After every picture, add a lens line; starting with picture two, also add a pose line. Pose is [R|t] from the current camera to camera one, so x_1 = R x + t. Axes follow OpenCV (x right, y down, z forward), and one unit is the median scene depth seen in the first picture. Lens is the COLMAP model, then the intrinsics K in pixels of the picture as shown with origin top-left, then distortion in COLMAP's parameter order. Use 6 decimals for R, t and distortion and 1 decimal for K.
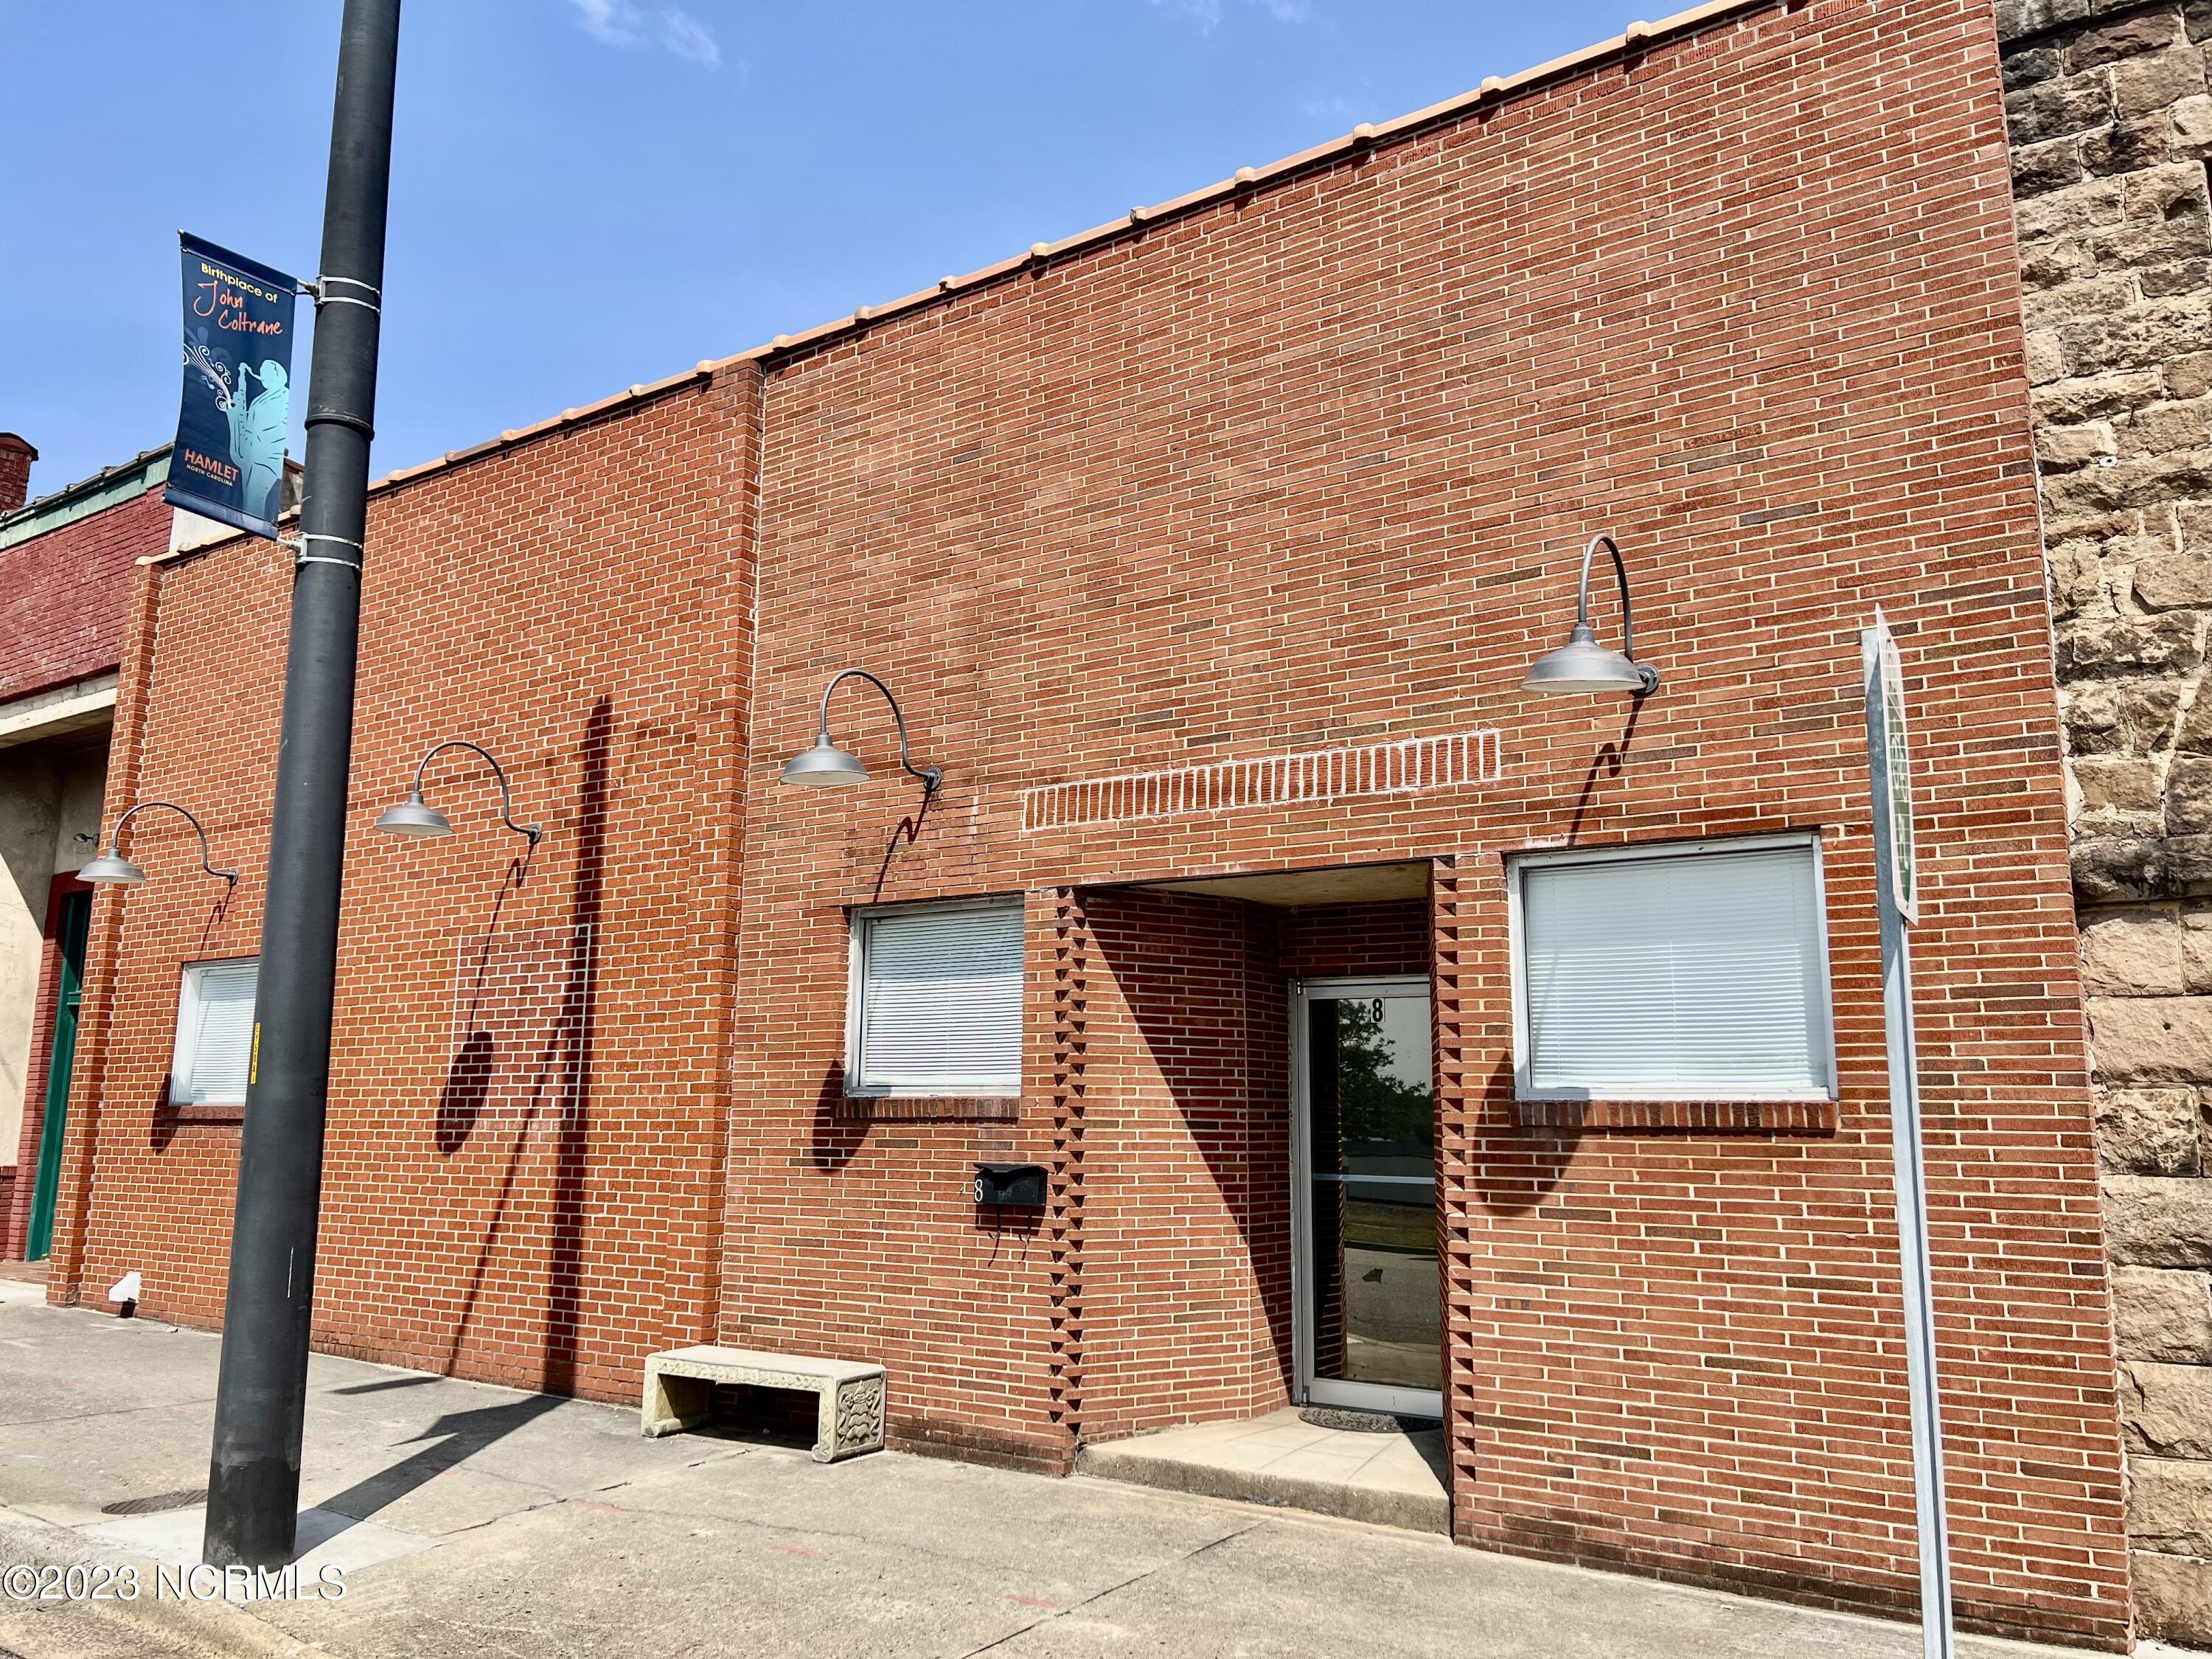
lens RADIAL K [[1660.7, 0, 1106.0], [0, 1660.7, 829.5], [0, 0, 1]] dist [0.067367, -0.094975]
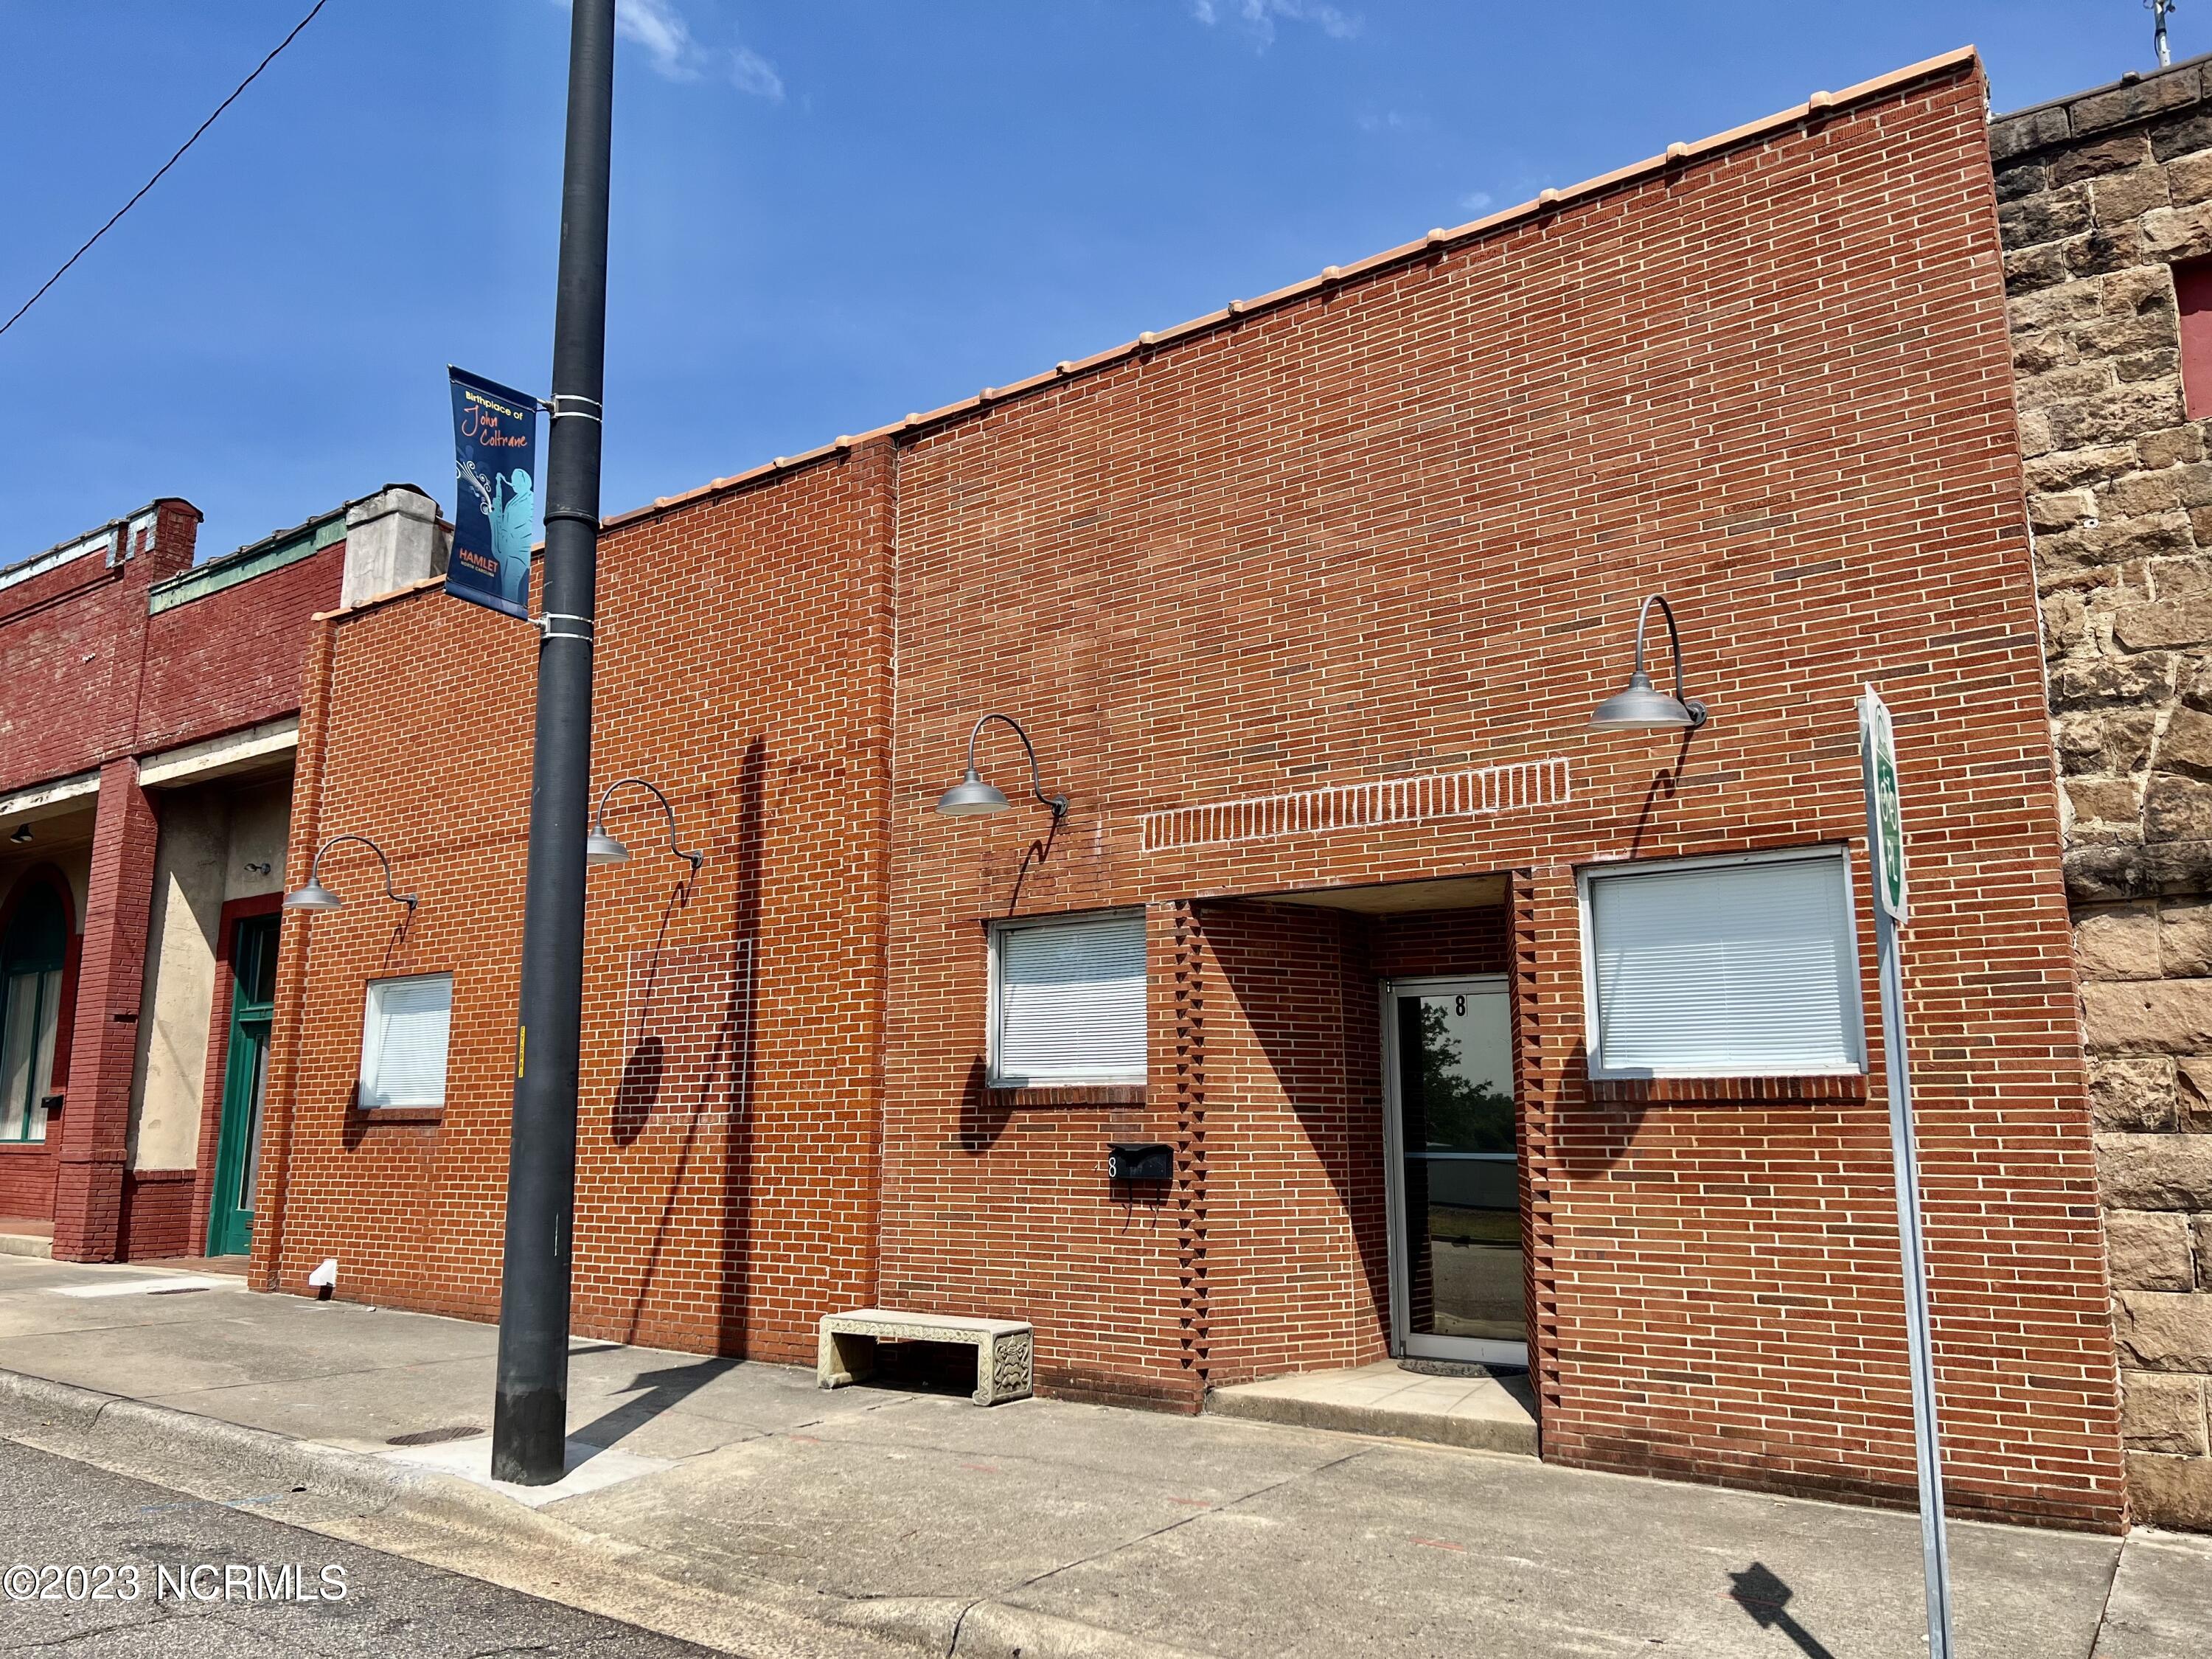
lens RADIAL K [[1639.7, 0, 1107.4], [0, 1639.7, 827.6], [0, 0, 1]] dist [0.063250, -0.090678]
pose [[0.999263, -0.017727, -0.034051, -0.039976], [0.017496, 0.999822, -0.007067, -0.008669], [0.034170, 0.006466, 0.999395, -0.134789]]
